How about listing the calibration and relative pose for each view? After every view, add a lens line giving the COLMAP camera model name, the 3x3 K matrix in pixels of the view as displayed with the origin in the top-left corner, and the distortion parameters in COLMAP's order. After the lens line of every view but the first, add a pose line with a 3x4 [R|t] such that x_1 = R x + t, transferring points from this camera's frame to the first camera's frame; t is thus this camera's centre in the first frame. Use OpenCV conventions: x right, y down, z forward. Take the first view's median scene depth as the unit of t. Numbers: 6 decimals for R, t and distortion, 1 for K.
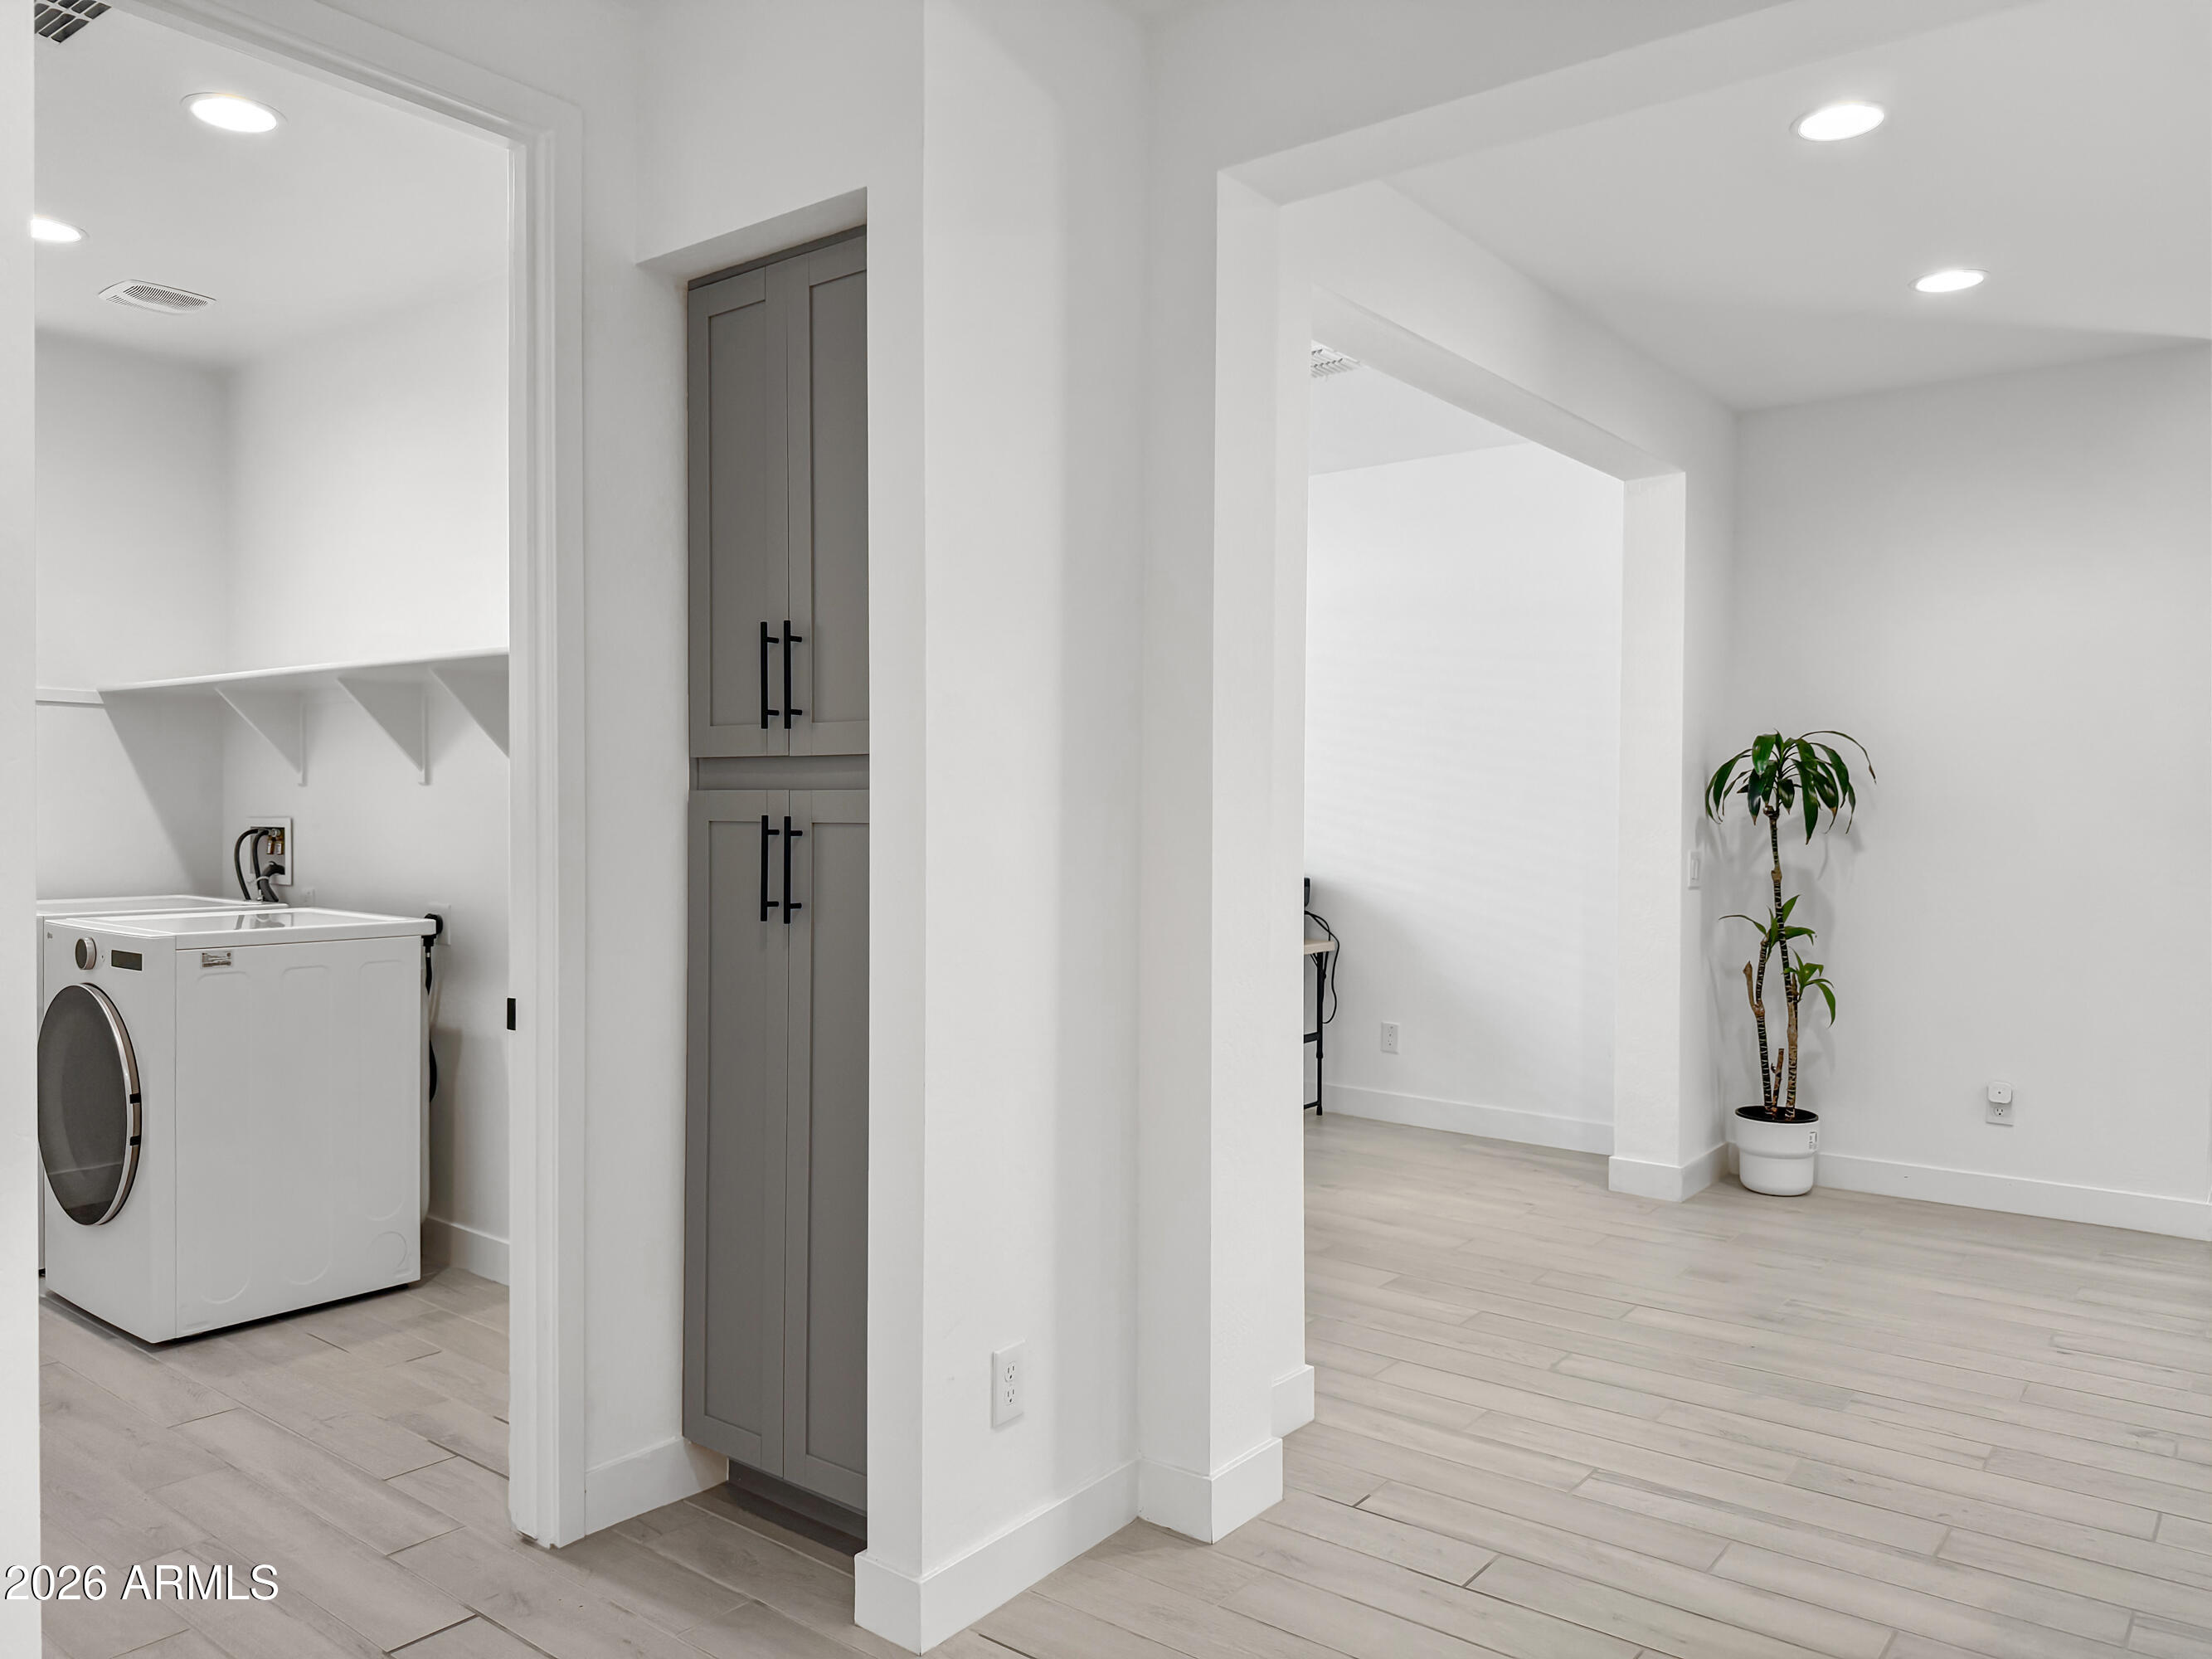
lens RADIAL K [[1599.5, 0, 1087.5], [0, 1599.5, 840.4], [0, 0, 1]] dist [0.011312, -0.008794]
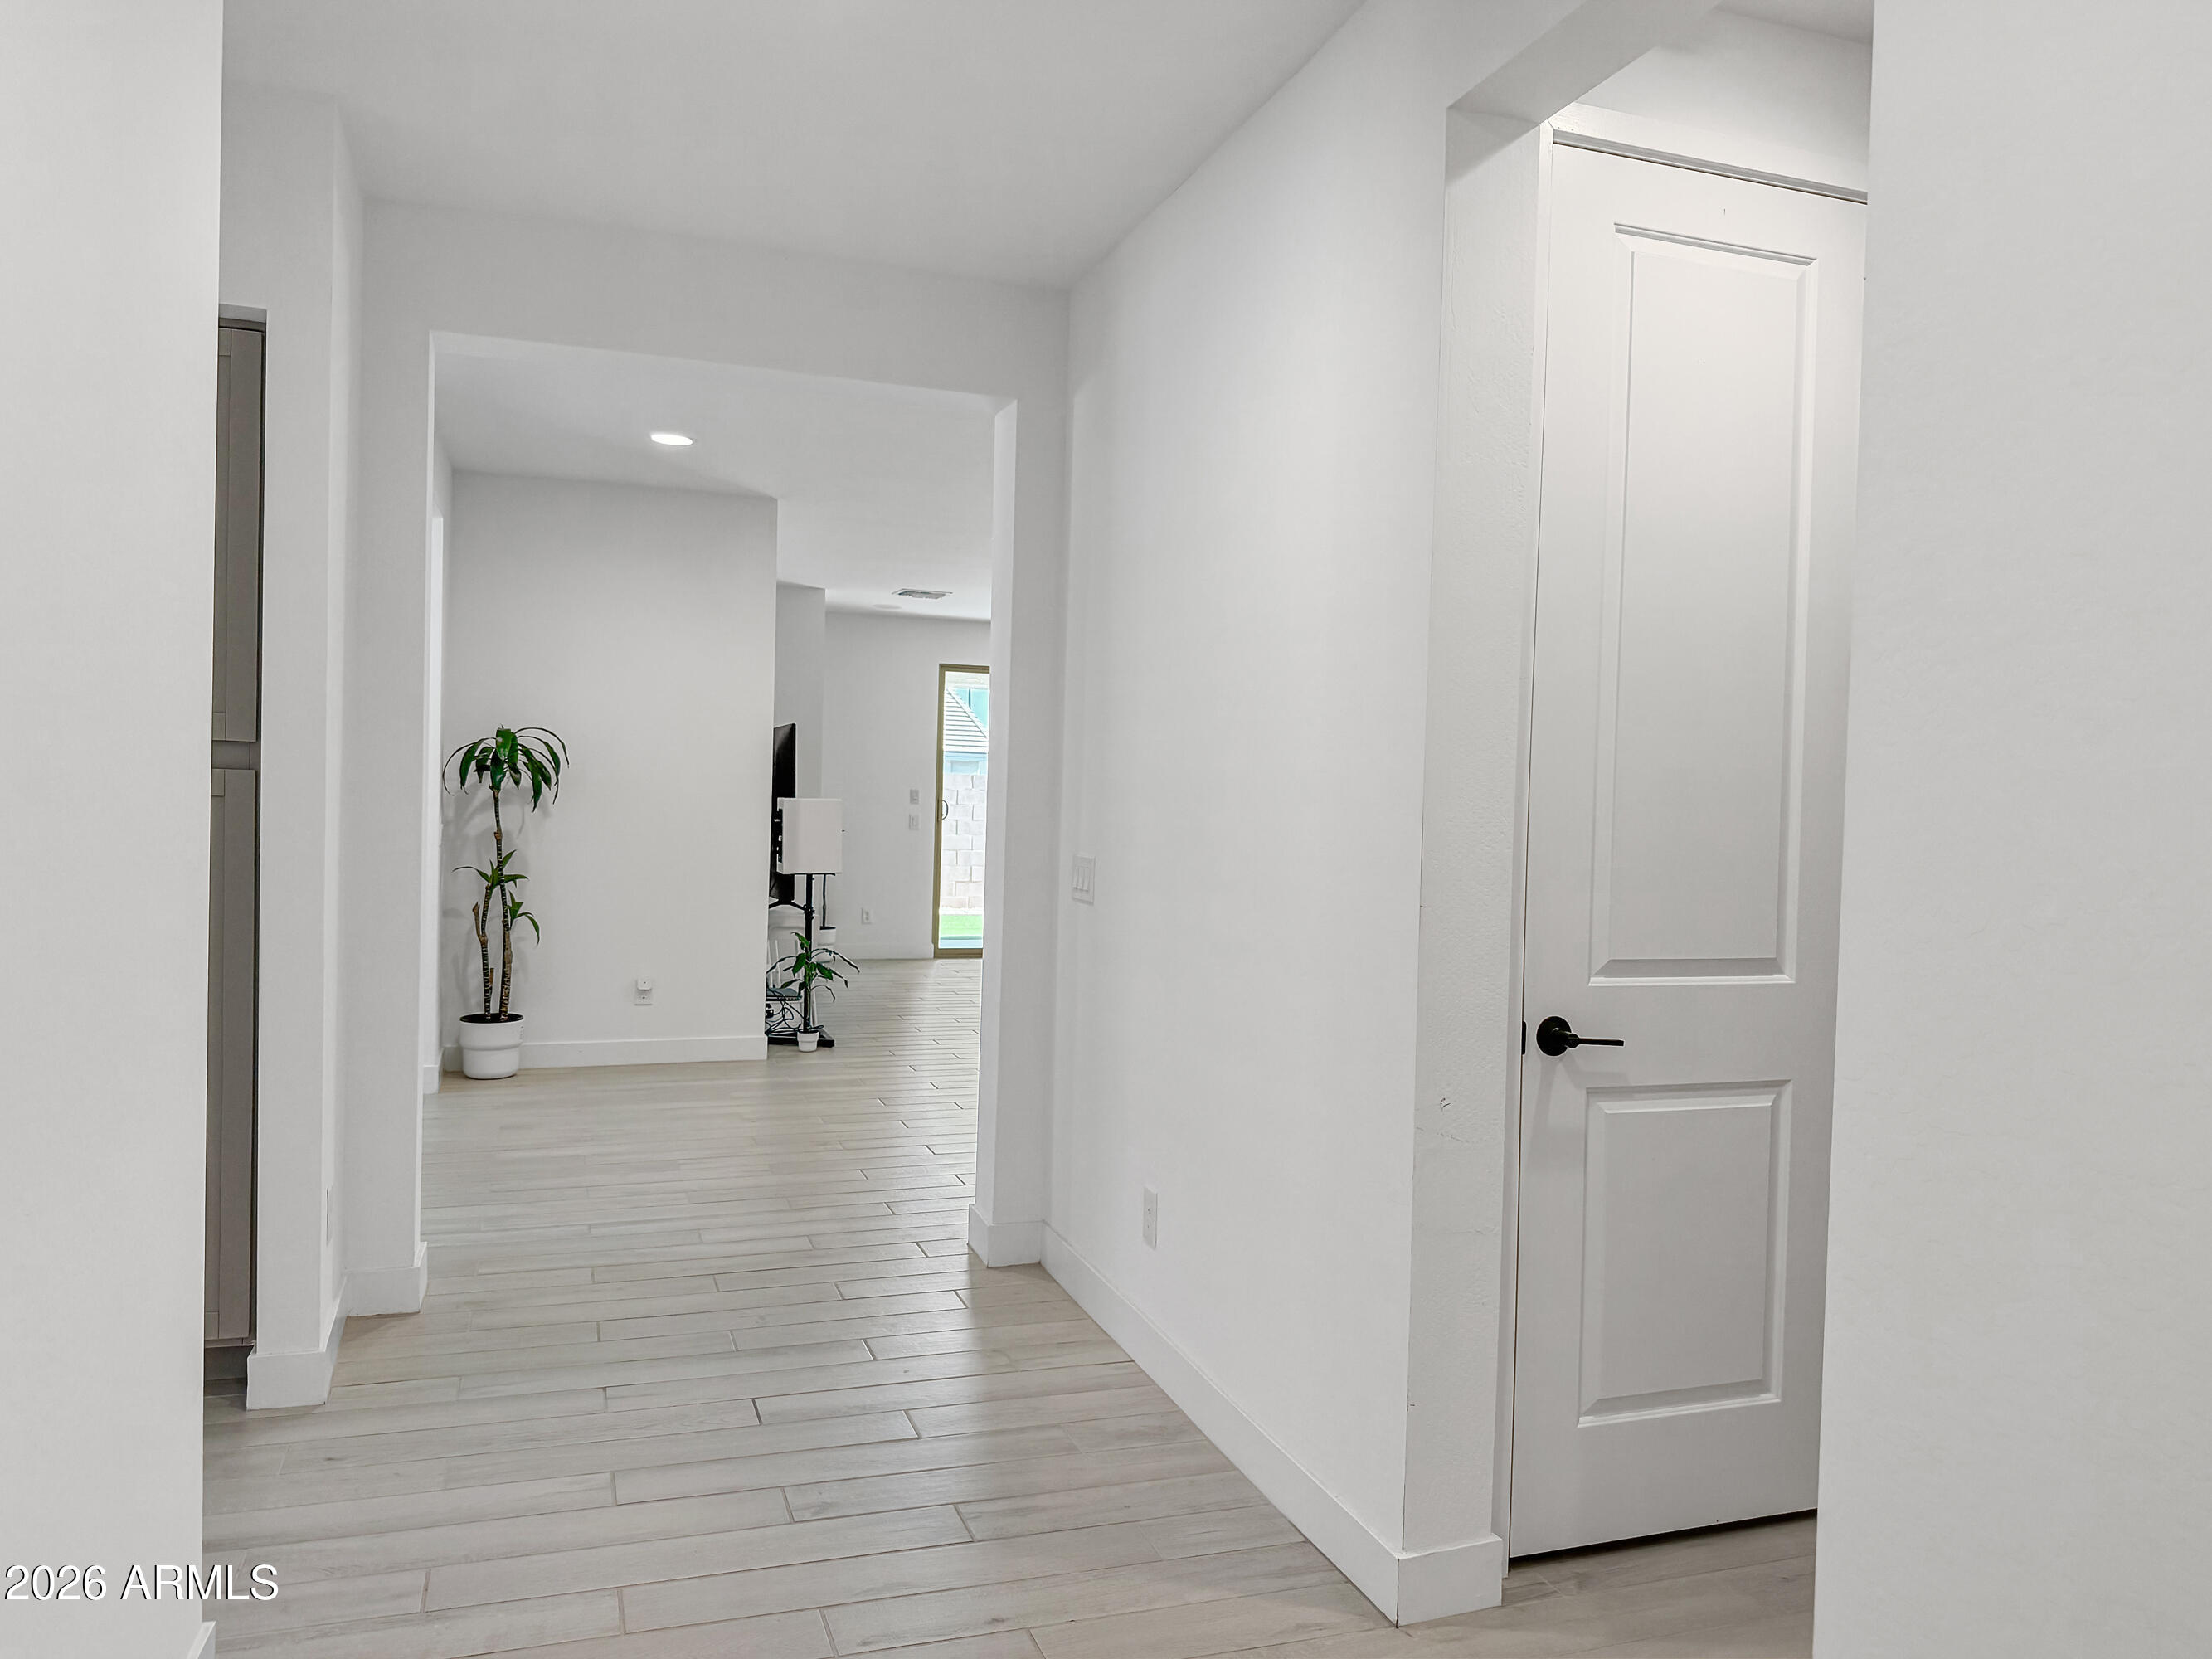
lens RADIAL K [[1599.5, 0, 1109.8], [0, 1599.5, 827.5], [0, 0, 1]] dist [0.011312, -0.008794]
pose [[0.537405, -0.005252, 0.843308, -1.131107], [-0.002525, 0.999966, 0.007836, 0.011184], [-0.843320, -0.006341, 0.537374, -0.362375]]
